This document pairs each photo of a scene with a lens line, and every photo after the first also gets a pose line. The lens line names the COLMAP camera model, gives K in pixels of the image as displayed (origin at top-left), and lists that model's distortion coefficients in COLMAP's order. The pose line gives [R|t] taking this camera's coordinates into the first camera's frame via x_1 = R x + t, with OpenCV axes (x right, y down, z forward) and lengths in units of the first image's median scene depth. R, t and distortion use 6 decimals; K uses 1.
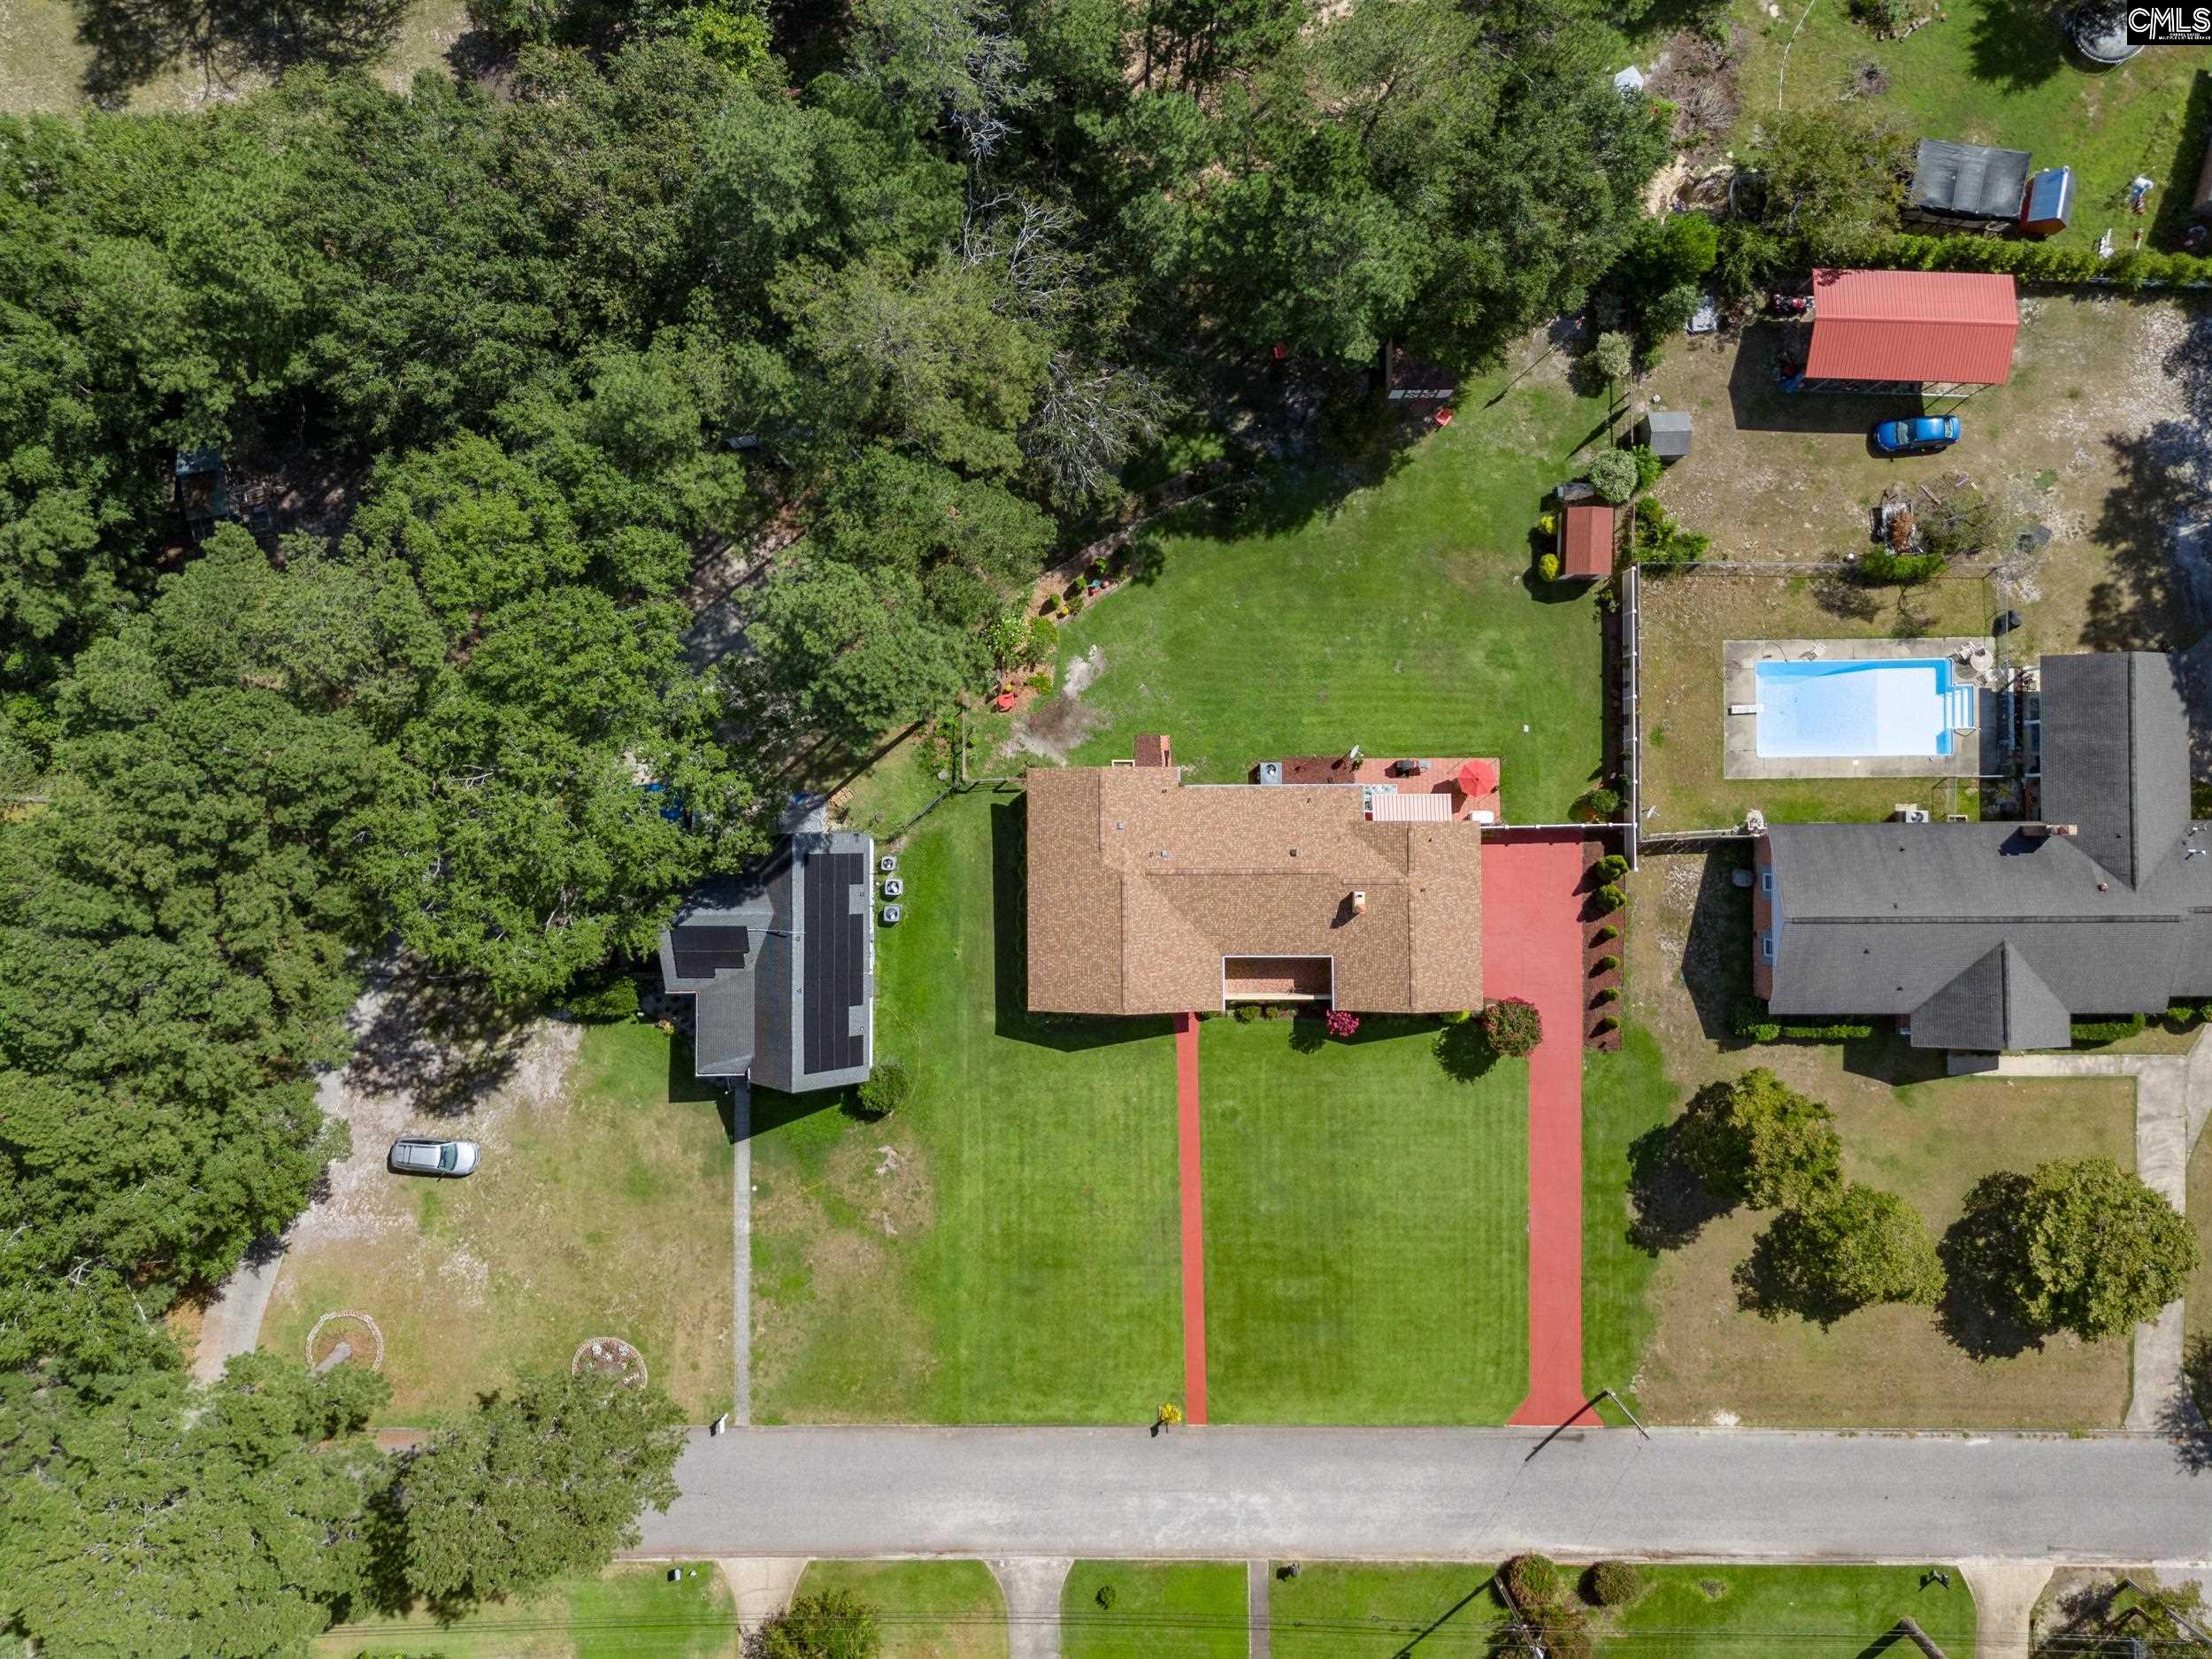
lens RADIAL K [[1600.1, 0, 1106.0], [0, 1600.1, 829.5], [0, 0, 1]] dist [0.077330, -0.061140]
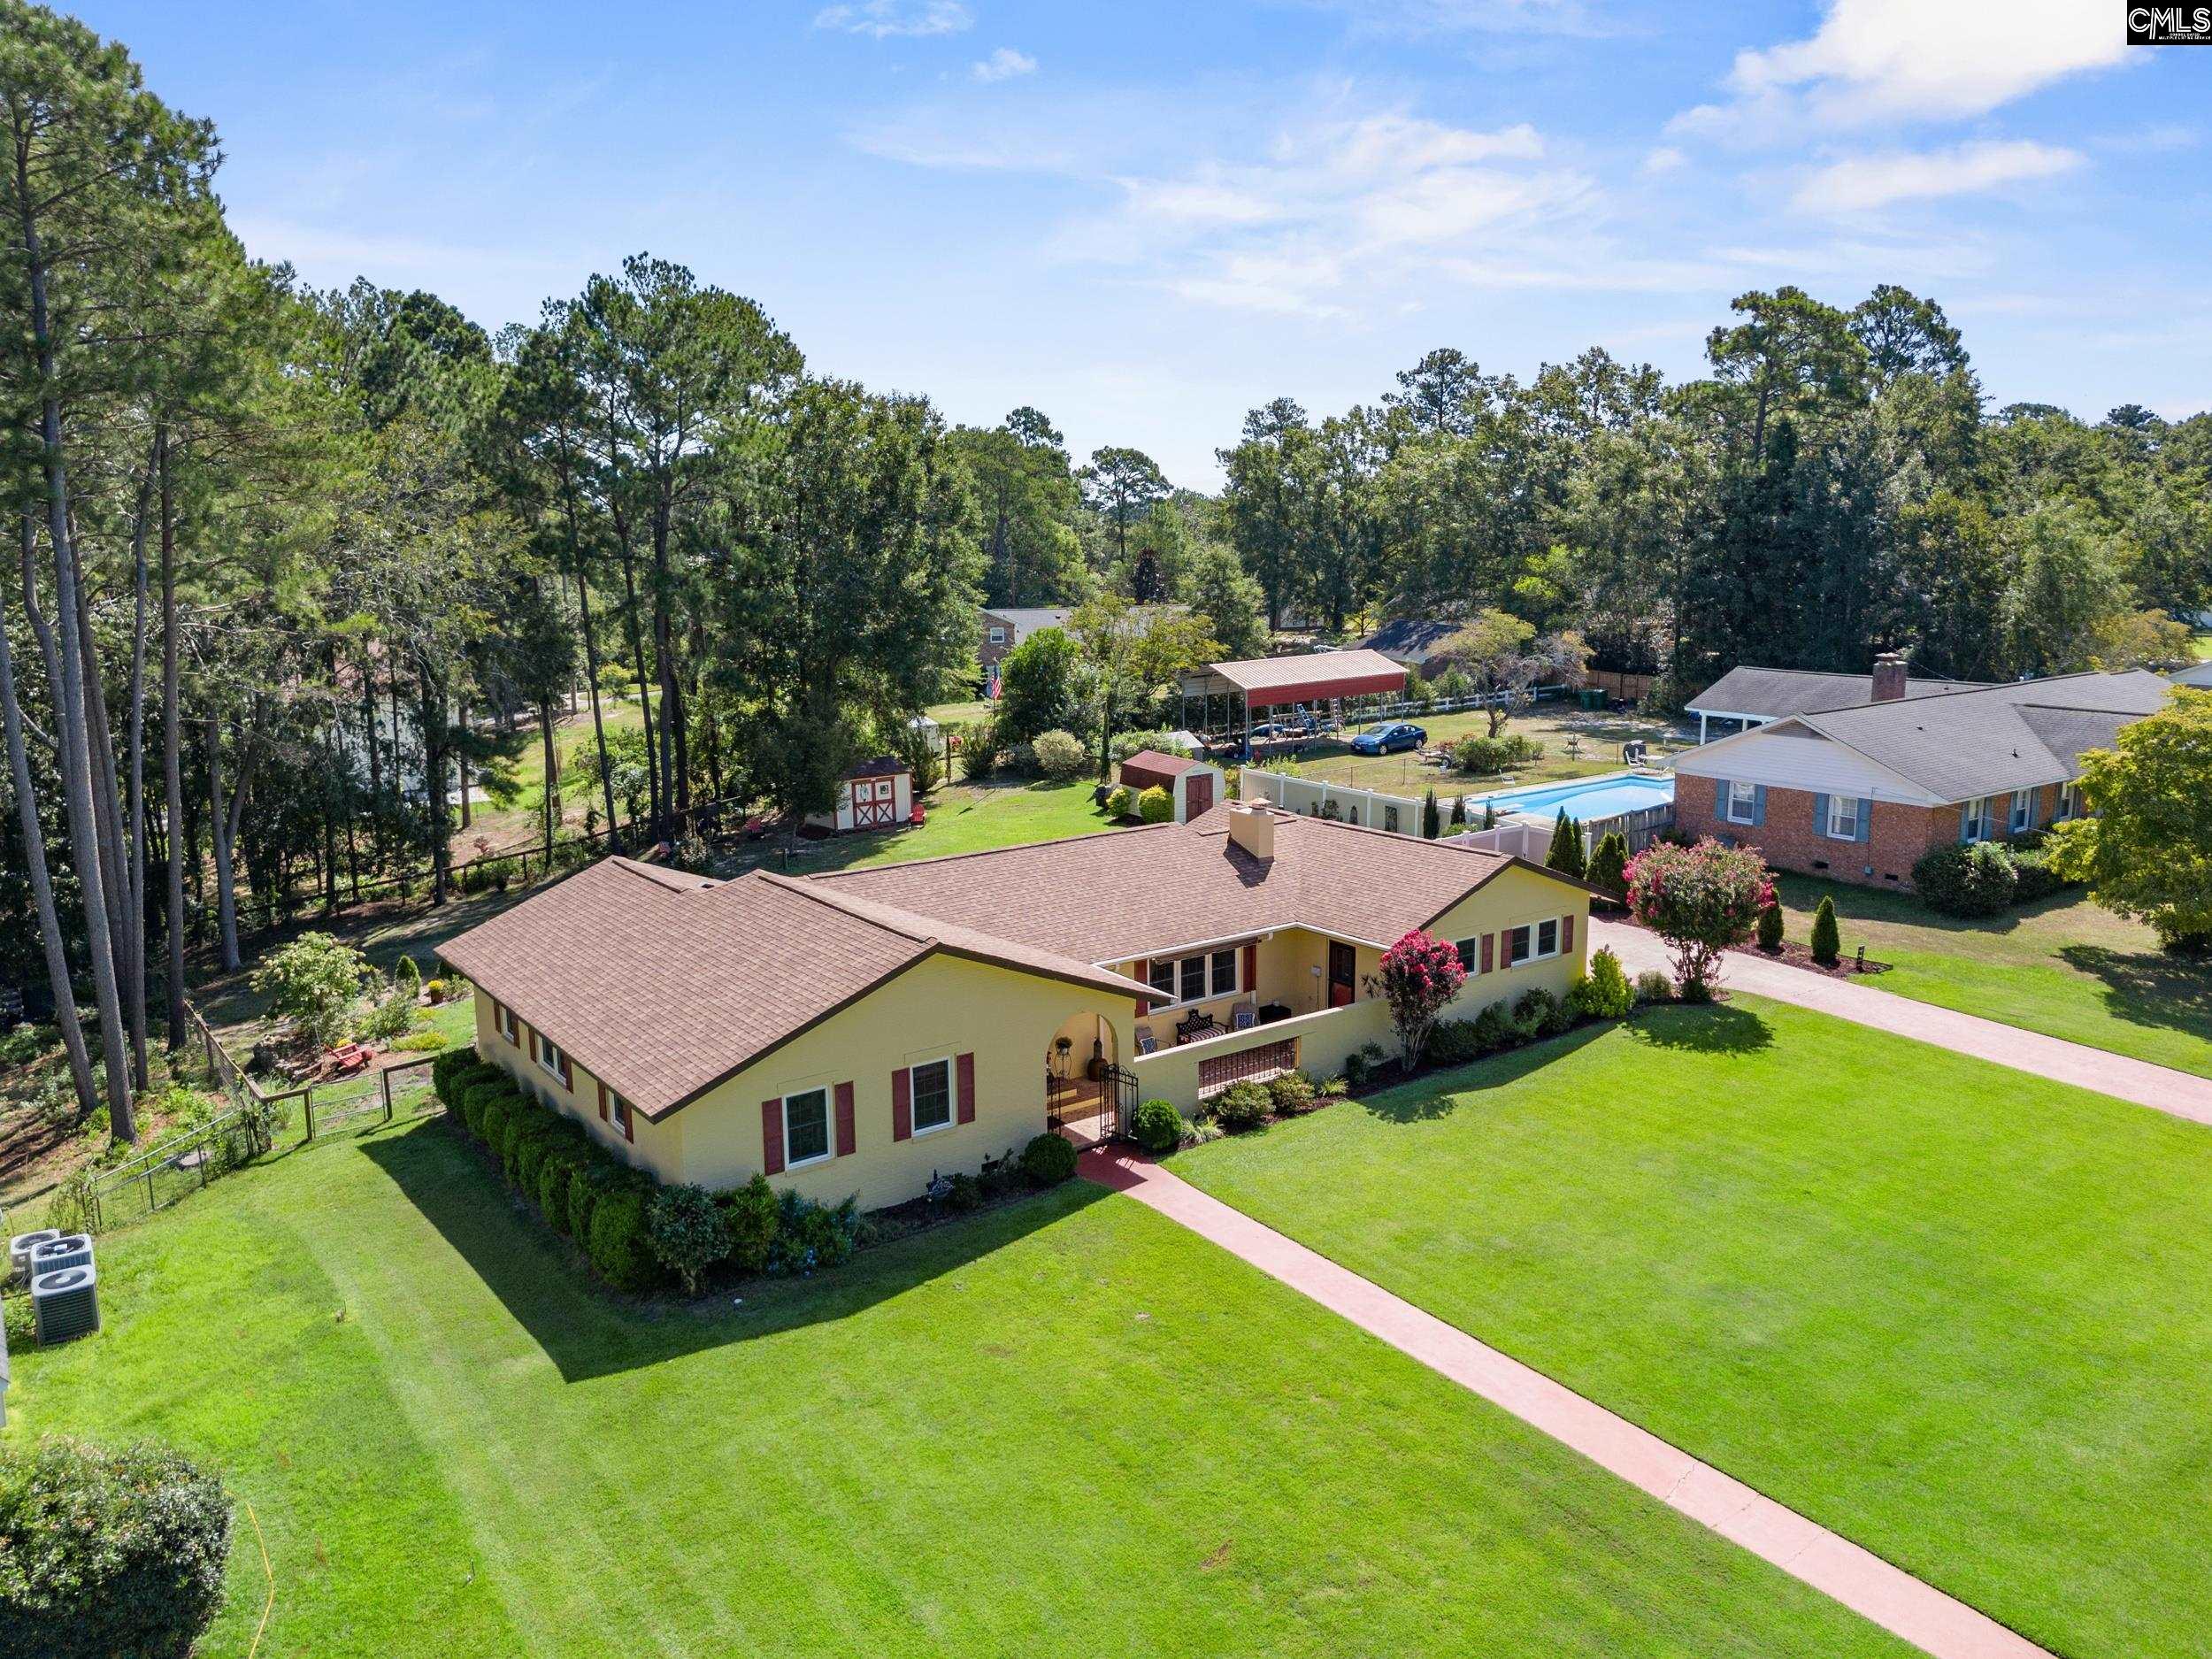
lens RADIAL K [[1629.1, 0, 1093.9], [0, 1629.1, 834.5], [0, 0, 1]] dist [0.065528, -0.054886]
pose [[0.819648, -0.103040, 0.563525, -0.142891], [0.572843, 0.156518, -0.804582, 0.385088], [-0.005298, 0.982286, 0.187315, 0.868159]]
